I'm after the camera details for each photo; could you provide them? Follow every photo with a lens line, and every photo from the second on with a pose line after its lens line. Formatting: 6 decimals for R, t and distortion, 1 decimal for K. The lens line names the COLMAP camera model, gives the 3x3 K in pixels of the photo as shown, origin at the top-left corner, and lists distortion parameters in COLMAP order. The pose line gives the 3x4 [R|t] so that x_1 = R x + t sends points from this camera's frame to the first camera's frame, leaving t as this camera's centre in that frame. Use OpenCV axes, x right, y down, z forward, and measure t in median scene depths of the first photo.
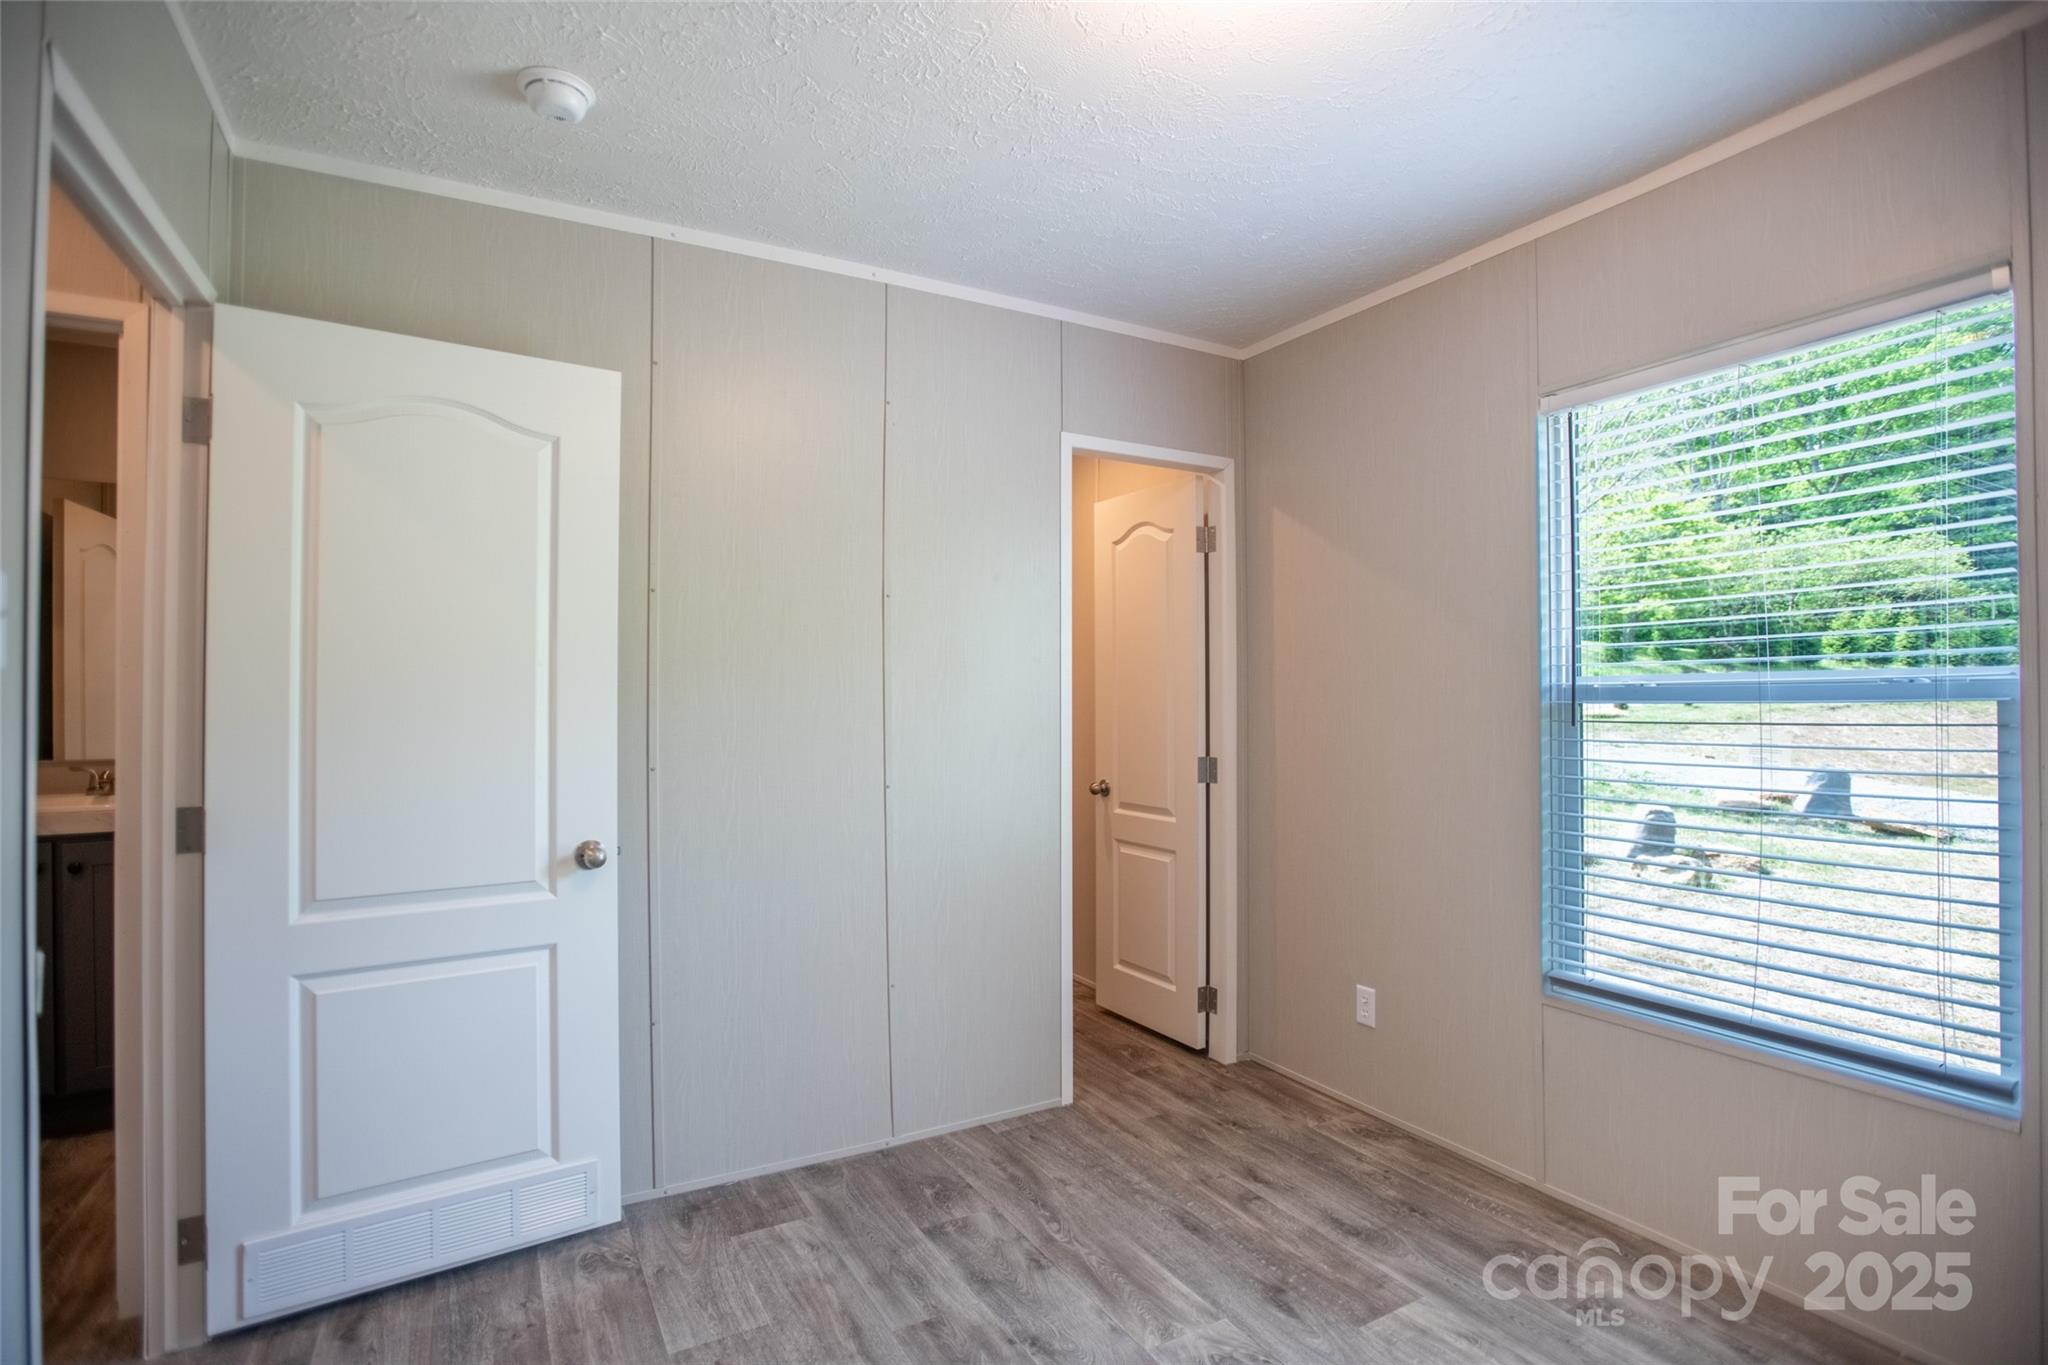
lens RADIAL K [[989.7, 0, 1024.0], [0, 989.7, 682.5], [0, 0, 1]] dist [-0.056979, 0.022439]
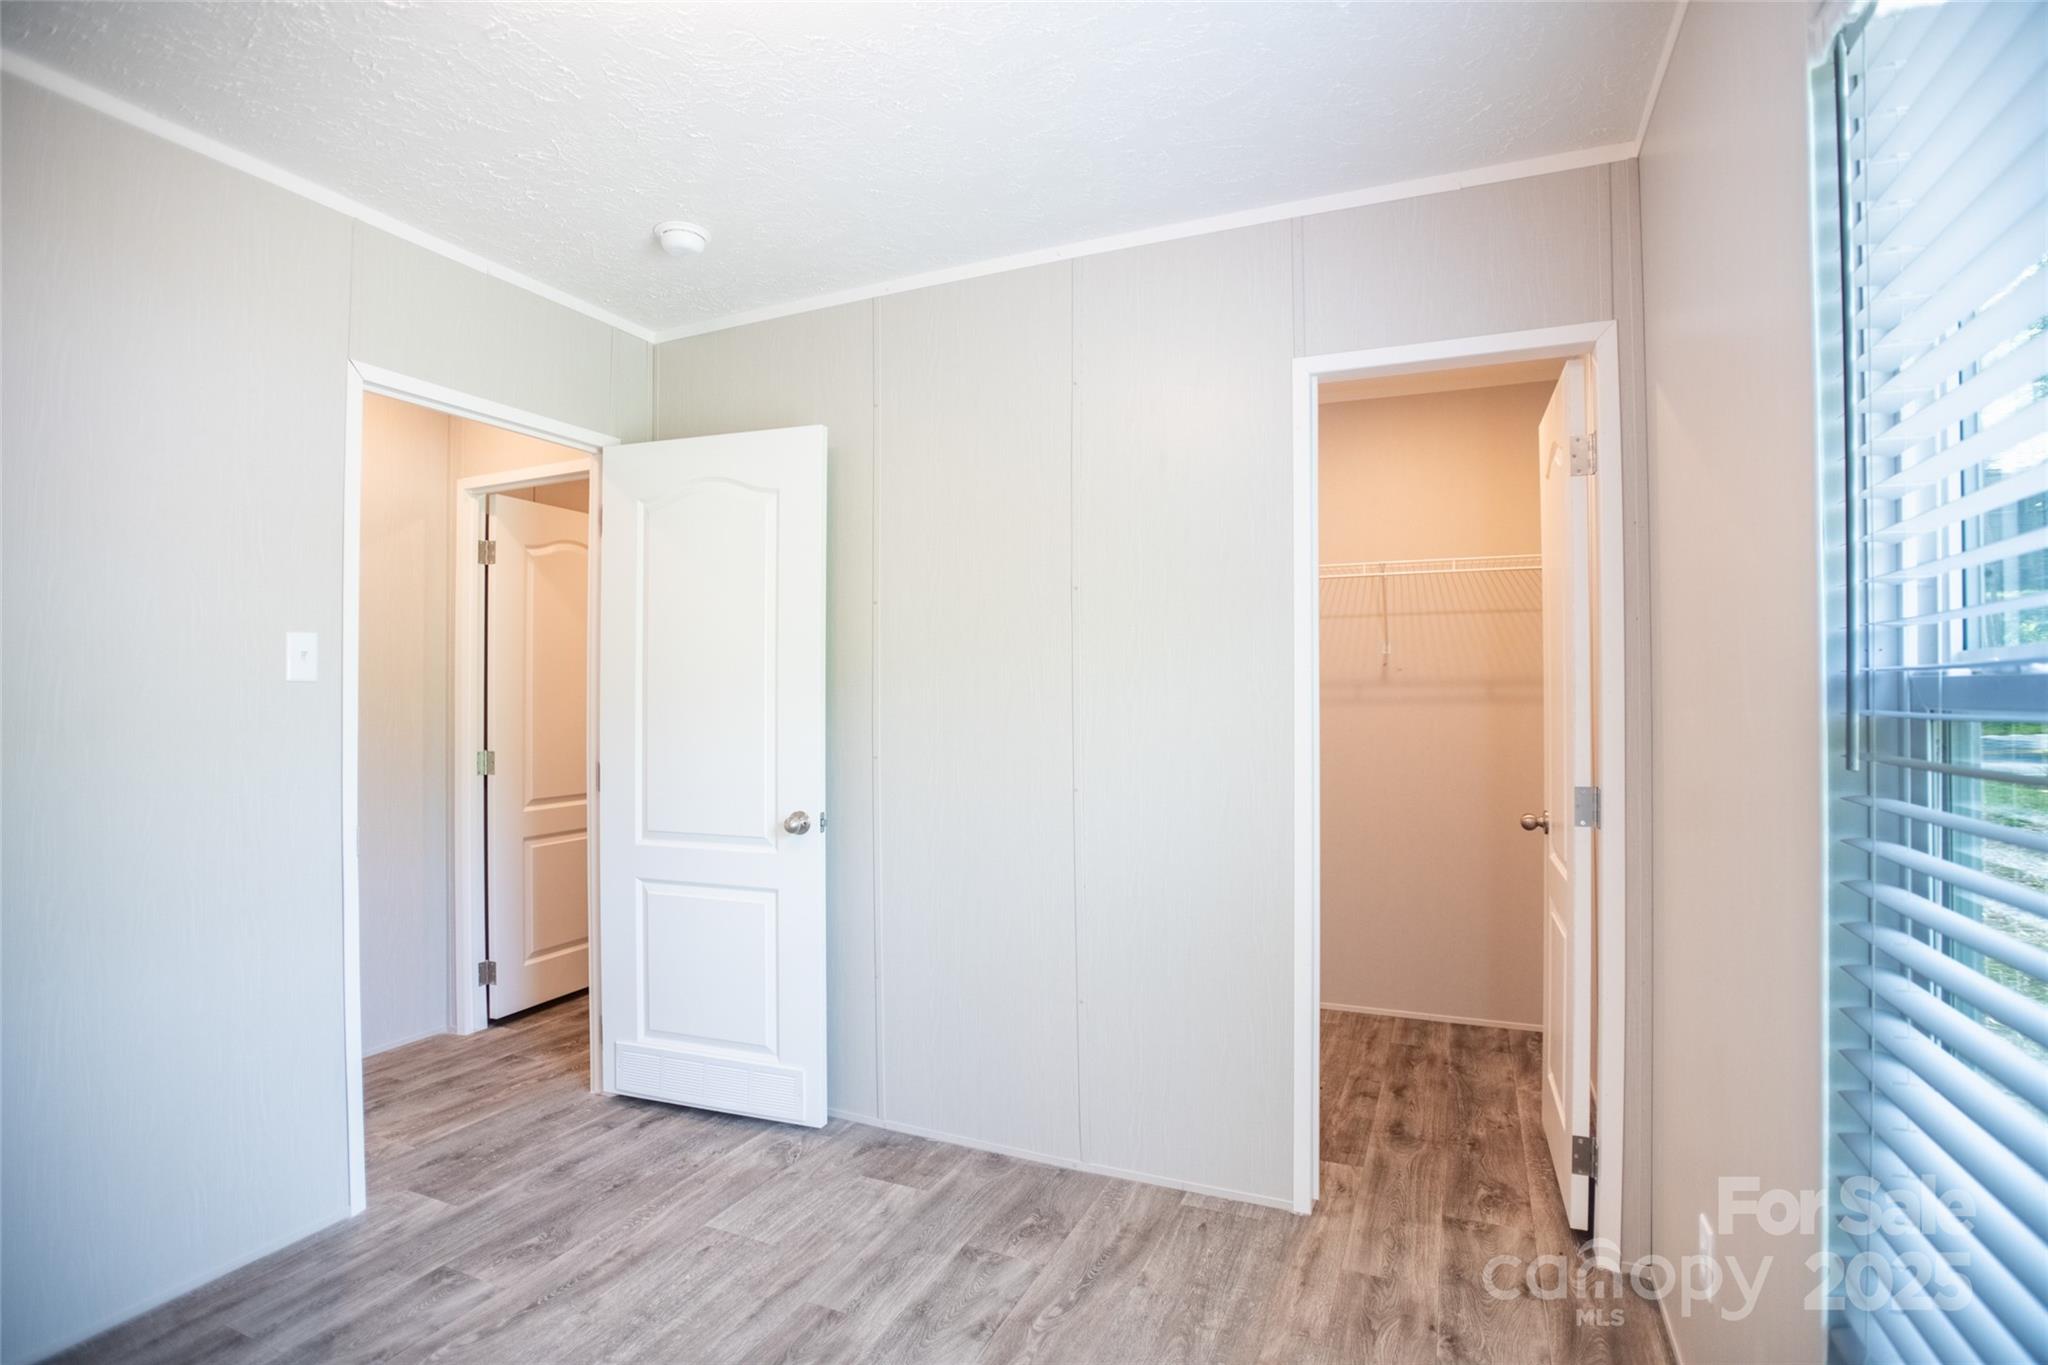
lens RADIAL K [[989.7, 0, 1024.0], [0, 989.7, 682.5], [0, 0, 1]] dist [-0.056979, 0.022439]
pose [[0.598752, -0.004426, -0.800922, 0.705394], [0.012135, 0.999920, 0.003547, -0.002008], [0.800842, -0.011843, 0.598758, 0.471208]]
